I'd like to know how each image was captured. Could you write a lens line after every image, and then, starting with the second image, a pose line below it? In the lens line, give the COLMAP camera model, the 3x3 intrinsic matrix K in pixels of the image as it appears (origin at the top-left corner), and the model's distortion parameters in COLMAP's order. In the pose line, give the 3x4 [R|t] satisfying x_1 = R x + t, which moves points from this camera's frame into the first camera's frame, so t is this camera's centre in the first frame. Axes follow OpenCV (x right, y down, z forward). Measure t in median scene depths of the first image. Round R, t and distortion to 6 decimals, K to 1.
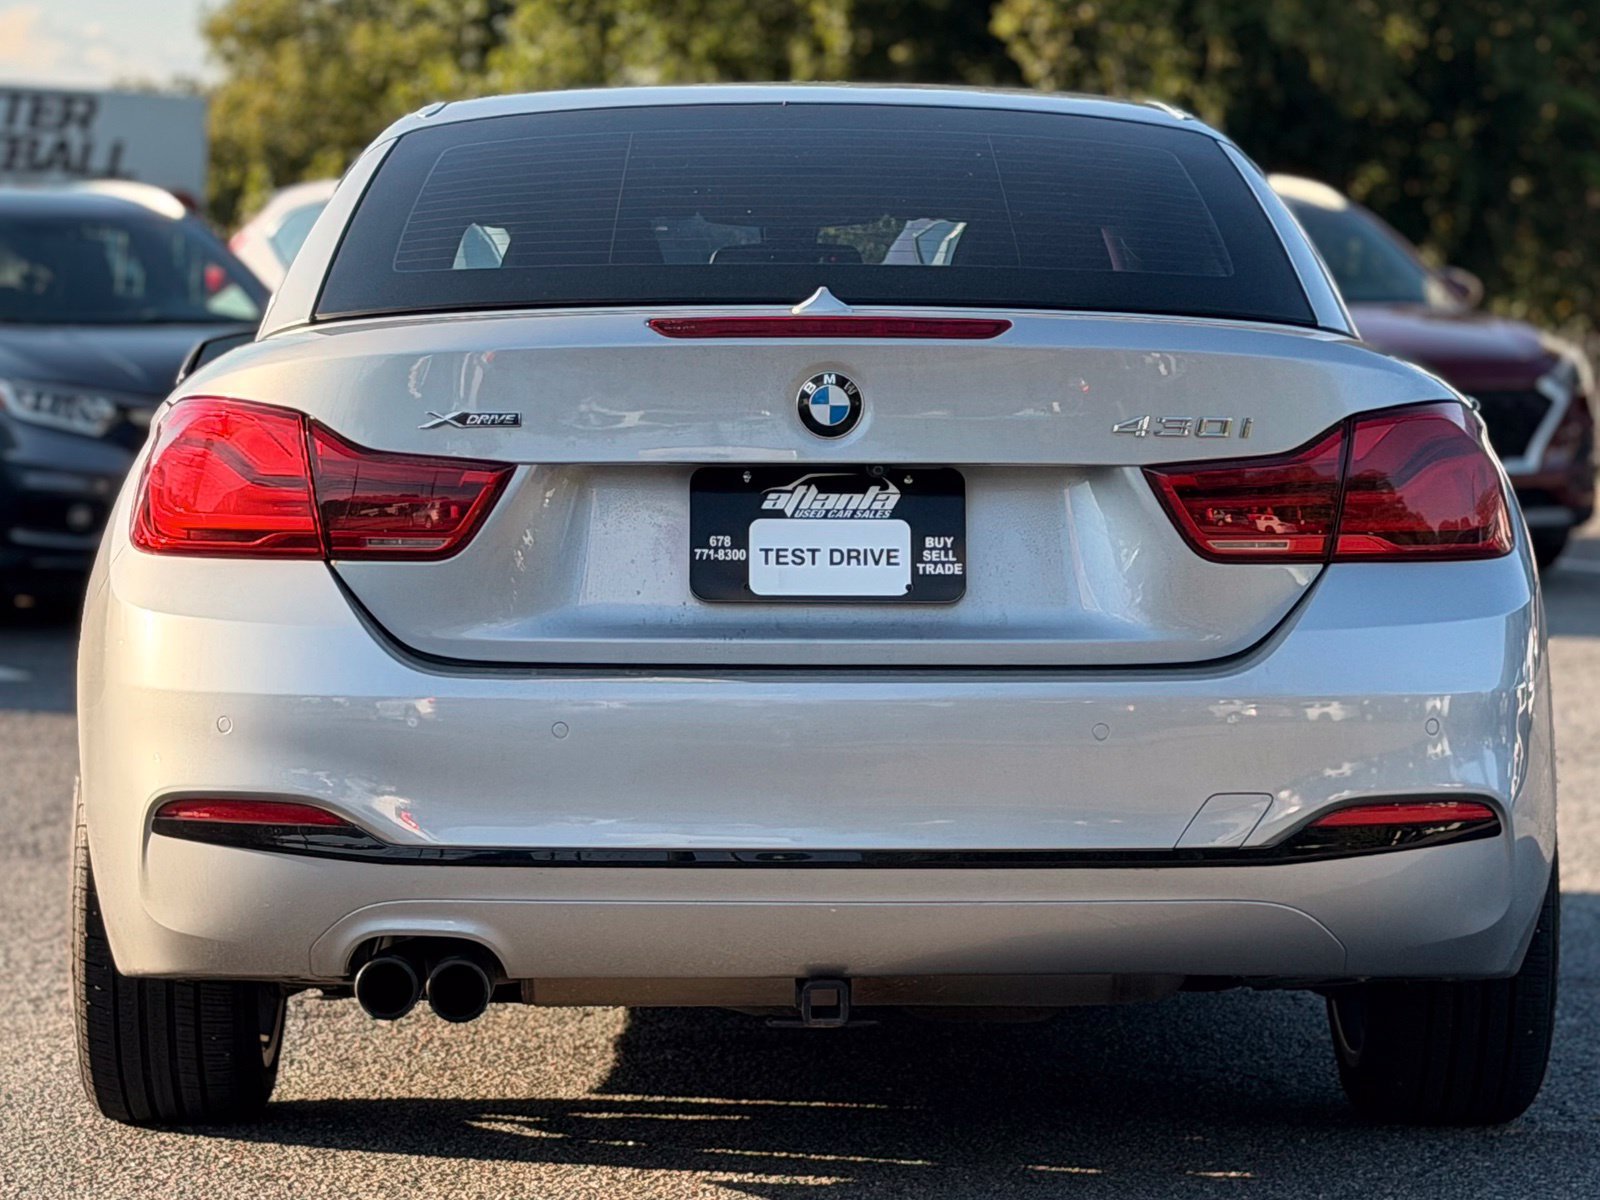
lens RADIAL K [[4872.5, 0, 800.0], [0, 4872.5, 600.0], [0, 0, 1]] dist [0.039934, -1.602489]
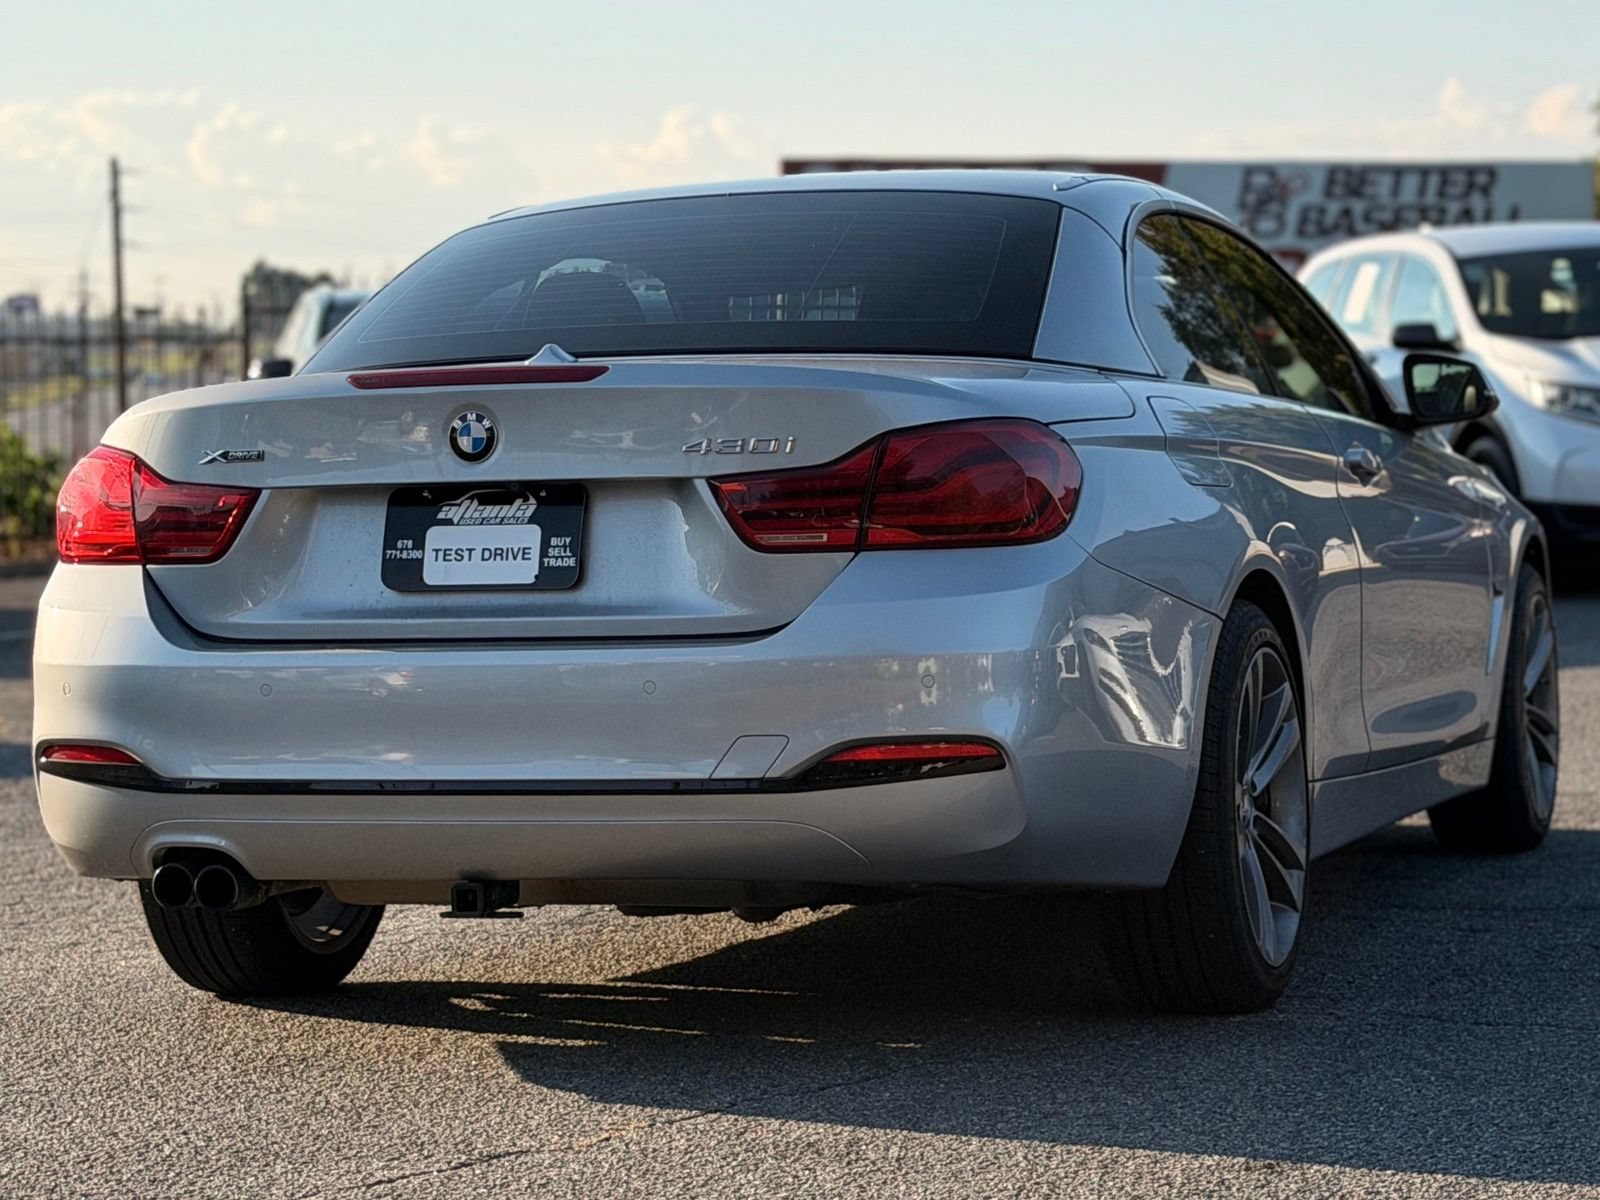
lens RADIAL K [[4258.4, 0, 800.0], [0, 4258.4, 600.0], [0, 0, 1]] dist [0.137635, 0.528628]
pose [[0.934924, -0.016671, -0.354456, 0.484072], [0.015857, 0.999861, -0.005201, 0.010398], [0.354493, -0.000758, 0.935058, -0.026096]]
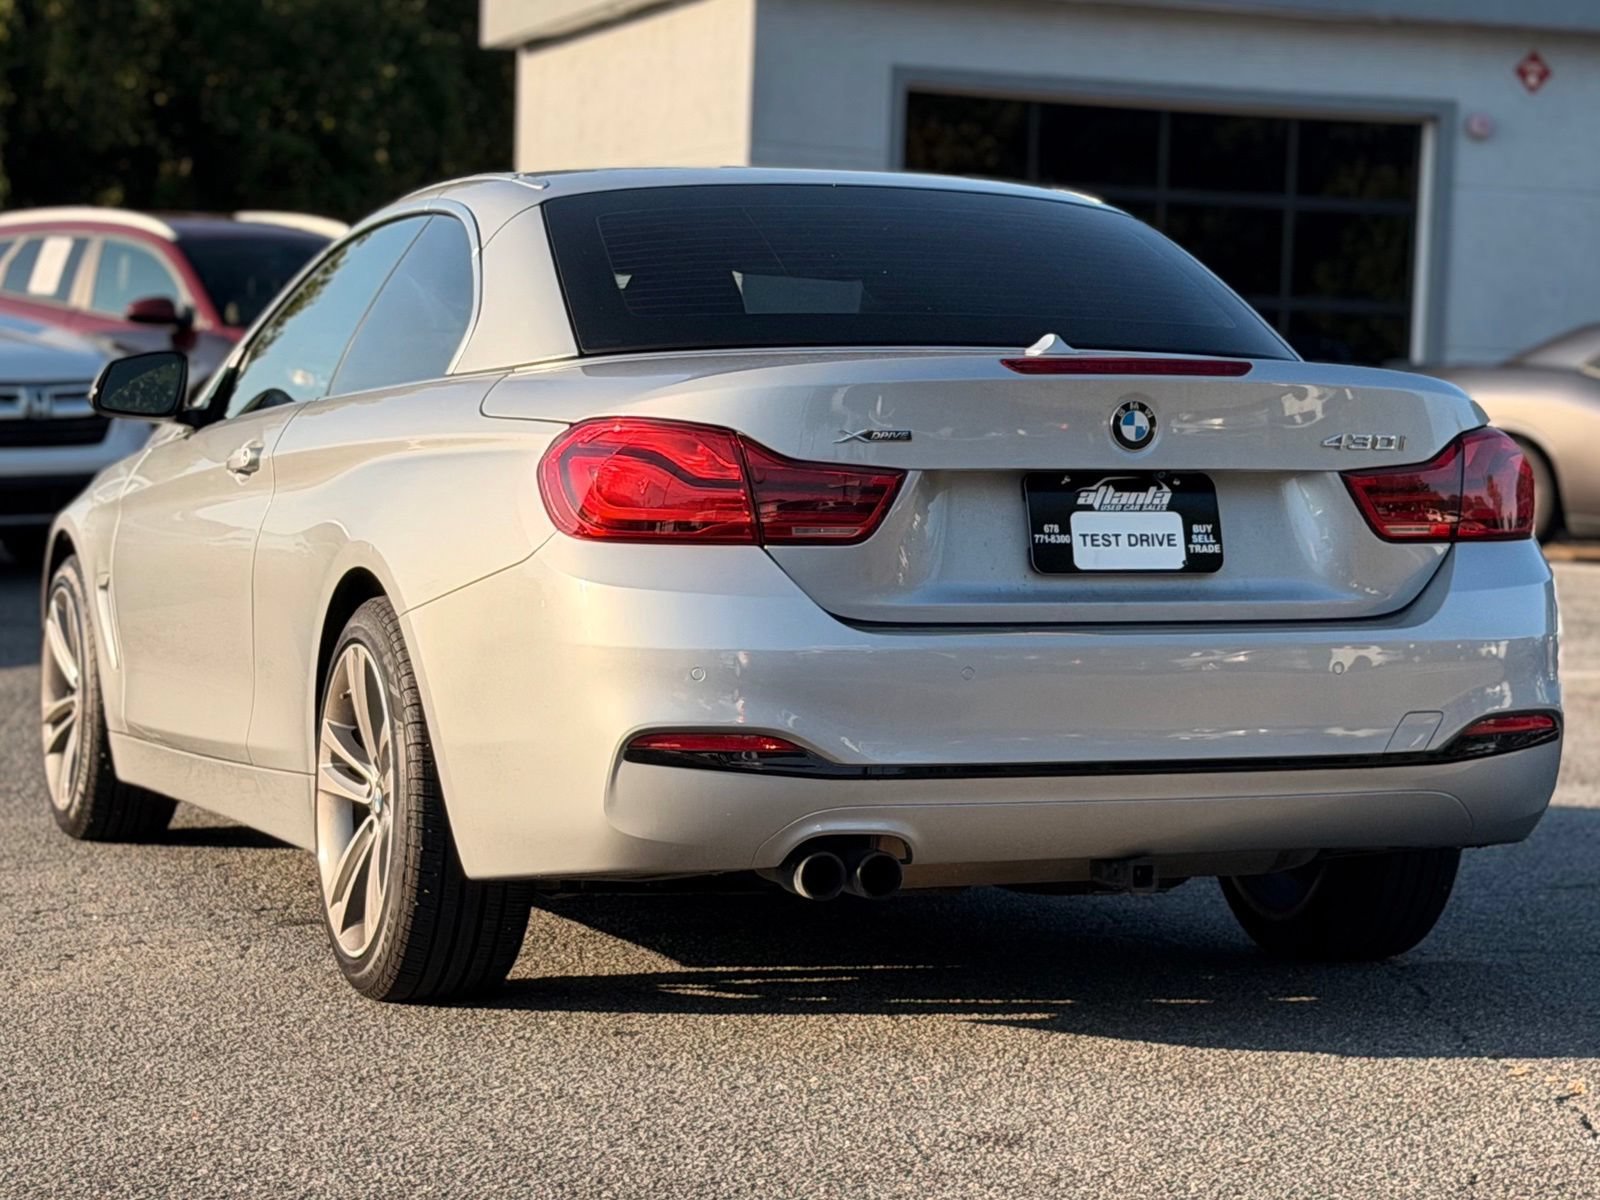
lens RADIAL K [[4258.4, 0, 800.0], [0, 4258.4, 600.0], [0, 0, 1]] dist [0.137635, 0.528628]
pose [[0.944374, -0.010437, 0.328708, -0.457936], [0.009010, 0.999942, 0.005865, -0.000173], [-0.328750, -0.002578, 0.944414, -0.064121]]
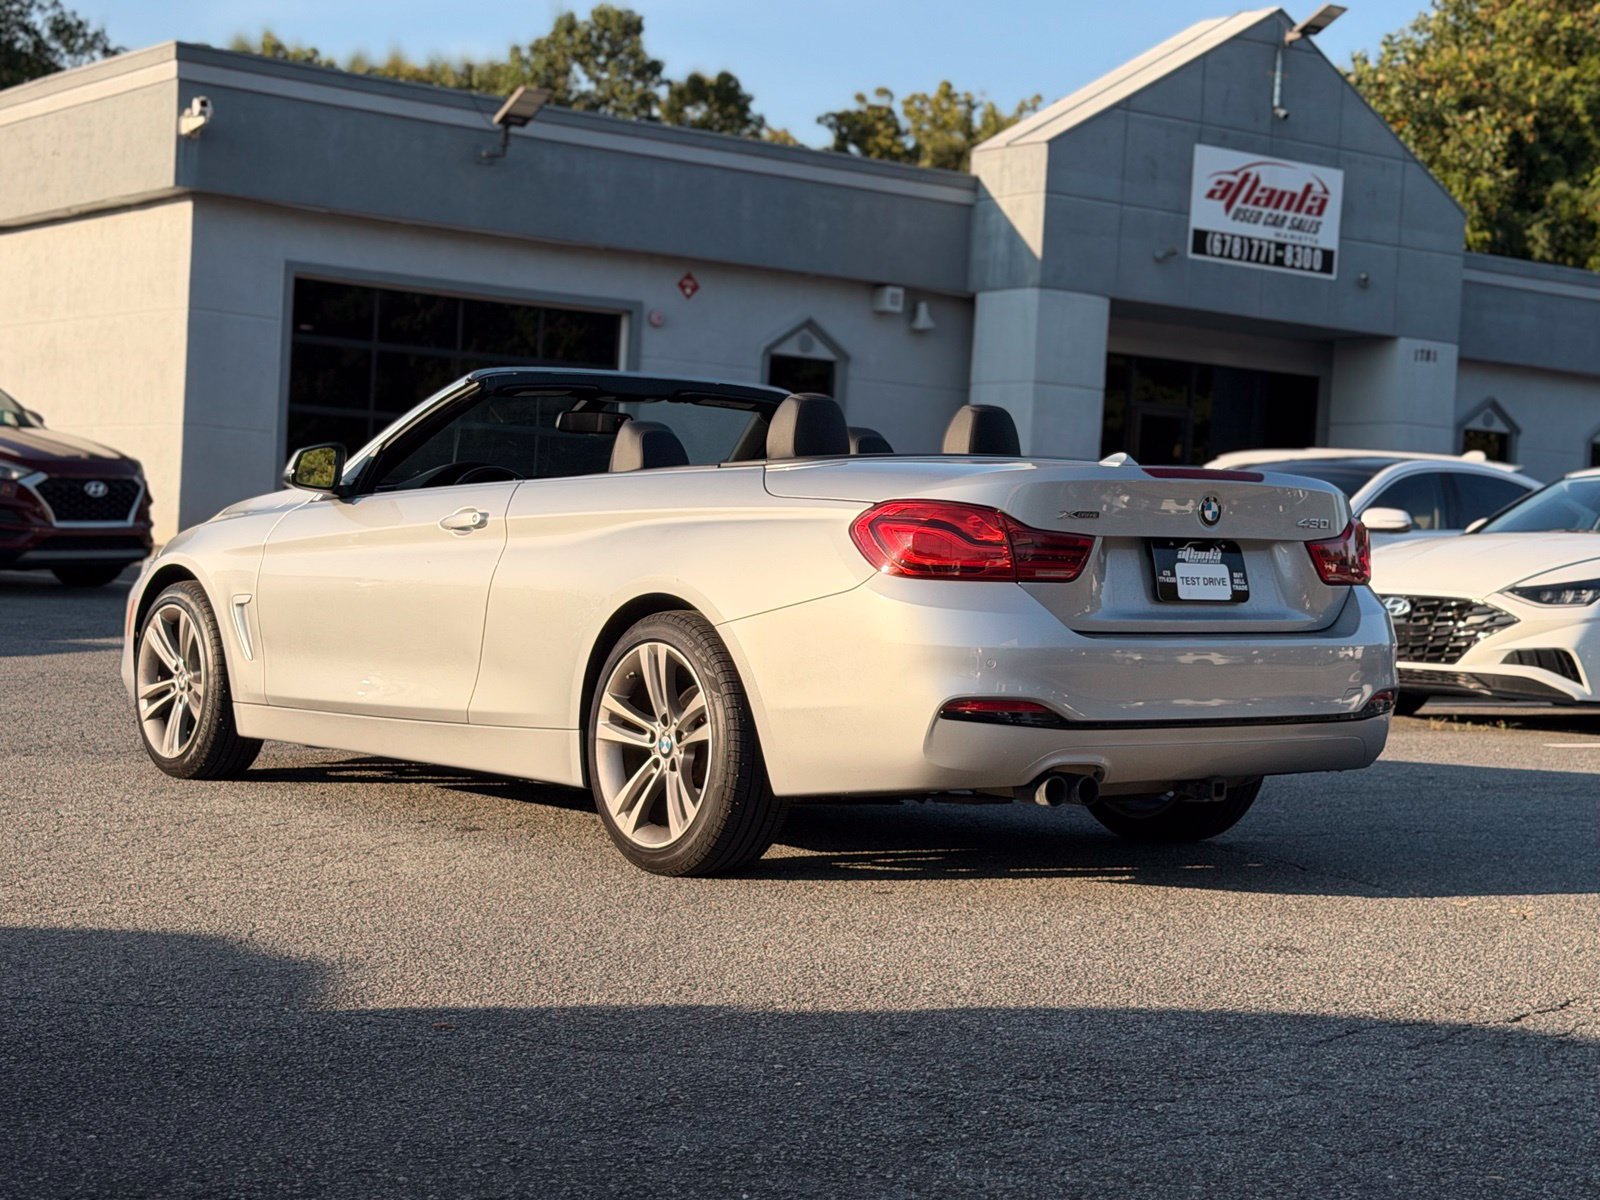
lens RADIAL K [[2841.7, 0, 800.0], [0, 2841.7, 600.0], [0, 0, 1]] dist [0.102873, 0.013925]
pose [[0.800943, 0.004105, 0.598726, -0.881569], [-0.003309, 0.999992, -0.002429, 0.002850], [-0.598731, -0.000035, 0.800950, 0.105271]]
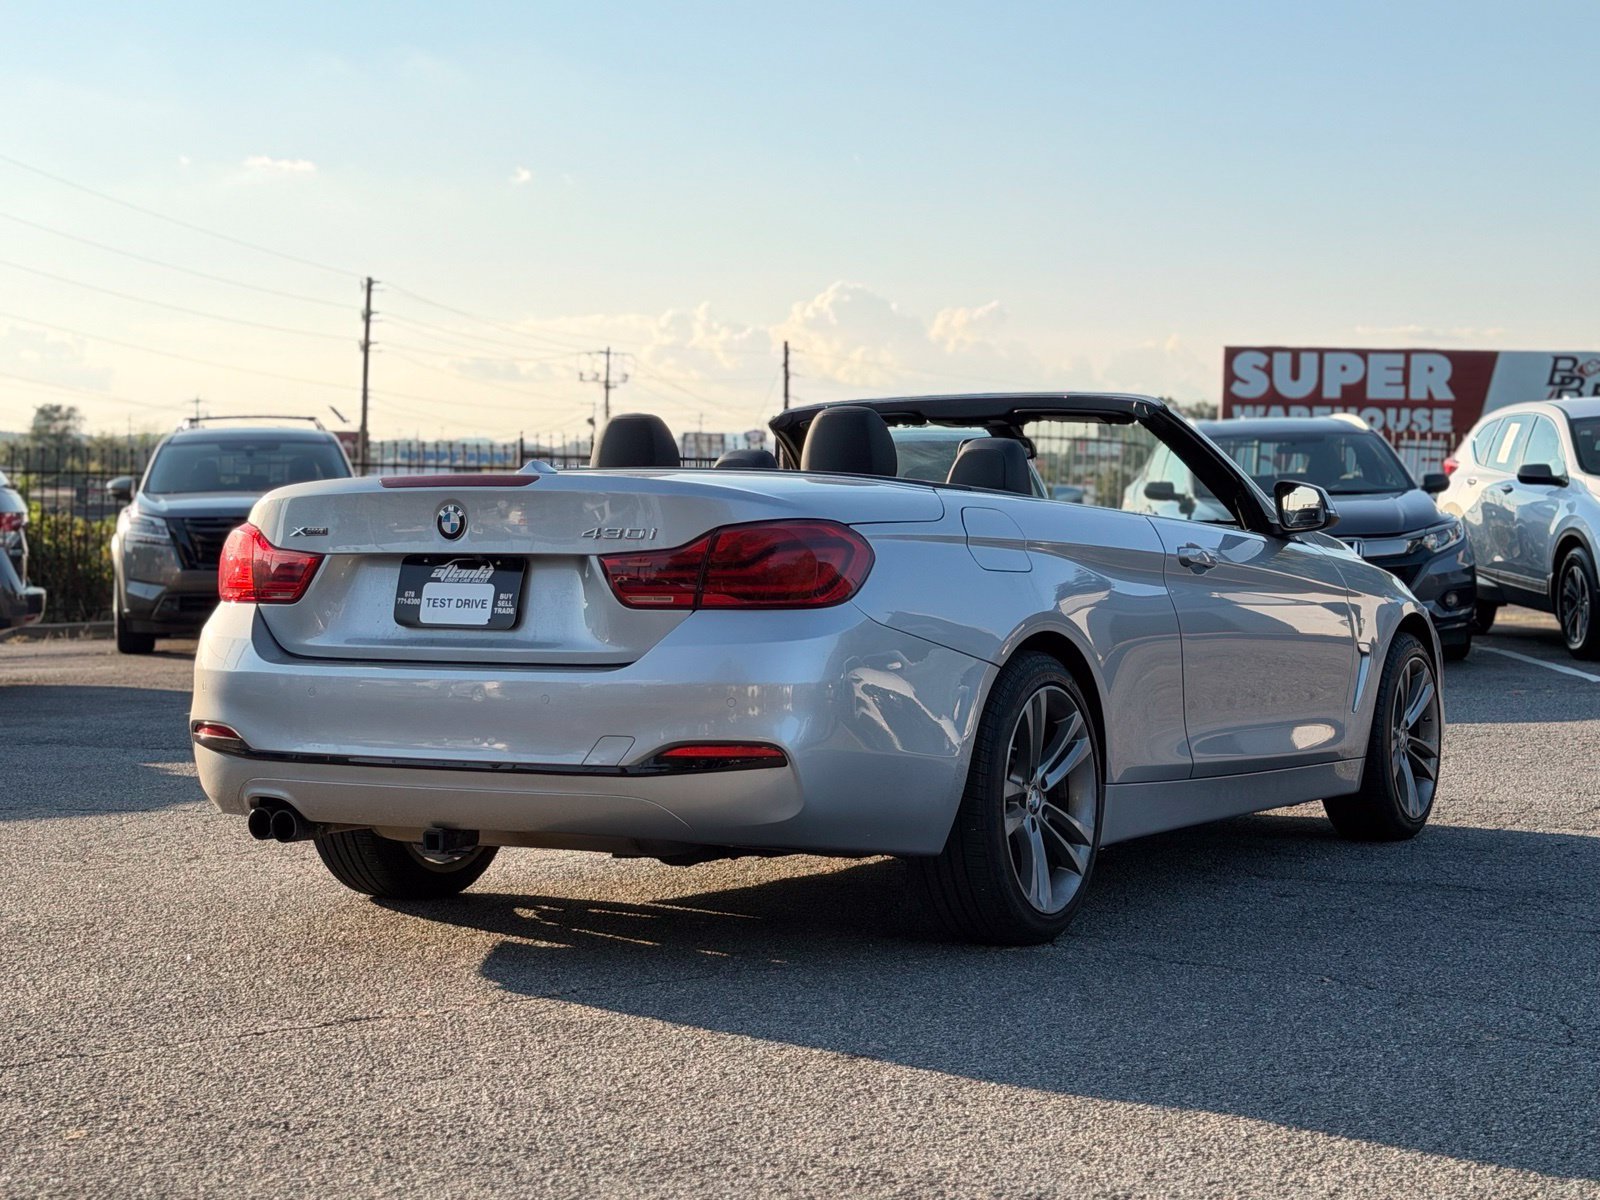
lens RADIAL K [[2841.7, 0, 800.0], [0, 2841.7, 600.0], [0, 0, 1]] dist [0.102873, 0.013925]
pose [[0.863910, 0.007180, -0.503595, 0.670961], [-0.019088, 0.999647, -0.018493, 0.007556], [0.503284, 0.025589, 0.863742, 0.119451]]
